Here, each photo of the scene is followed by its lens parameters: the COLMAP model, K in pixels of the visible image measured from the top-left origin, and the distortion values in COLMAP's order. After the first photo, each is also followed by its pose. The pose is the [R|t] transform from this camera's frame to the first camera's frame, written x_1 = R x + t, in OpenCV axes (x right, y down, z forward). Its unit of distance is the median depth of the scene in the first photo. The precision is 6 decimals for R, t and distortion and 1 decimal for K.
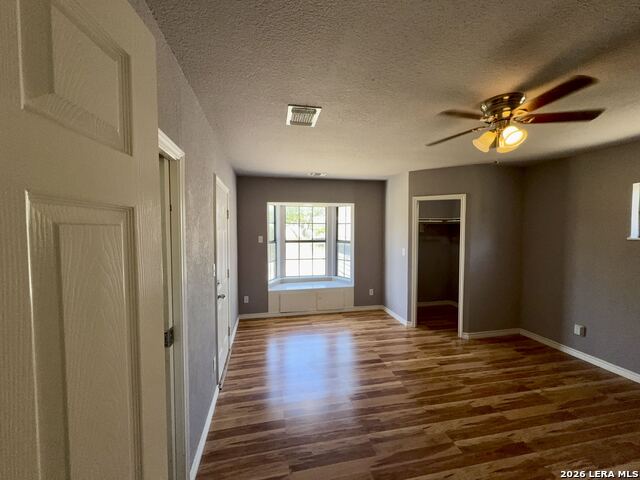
lens RADIAL K [[261.8, 0, 317.9], [0, 261.8, 240.4], [0, 0, 1]] dist [0.001588, 0.000437]
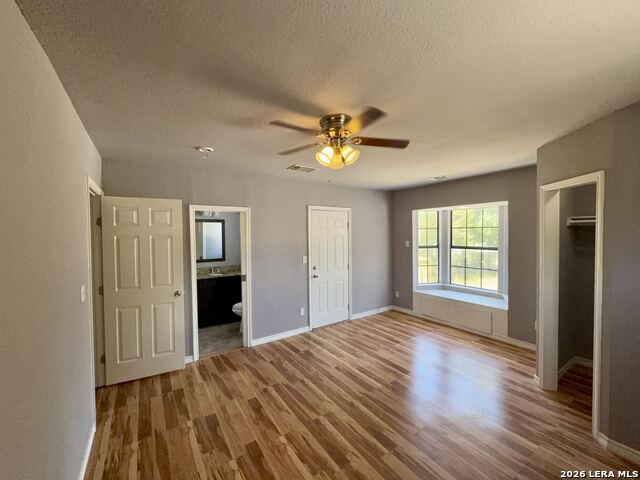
lens RADIAL K [[261.8, 0, 317.9], [0, 261.8, 240.4], [0, 0, 1]] dist [0.001588, 0.000437]
pose [[0.370928, 0.020219, -0.928441, 0.811385], [-0.027058, 0.999574, 0.010958, -0.024896], [0.928267, 0.021057, 0.371317, 0.260799]]
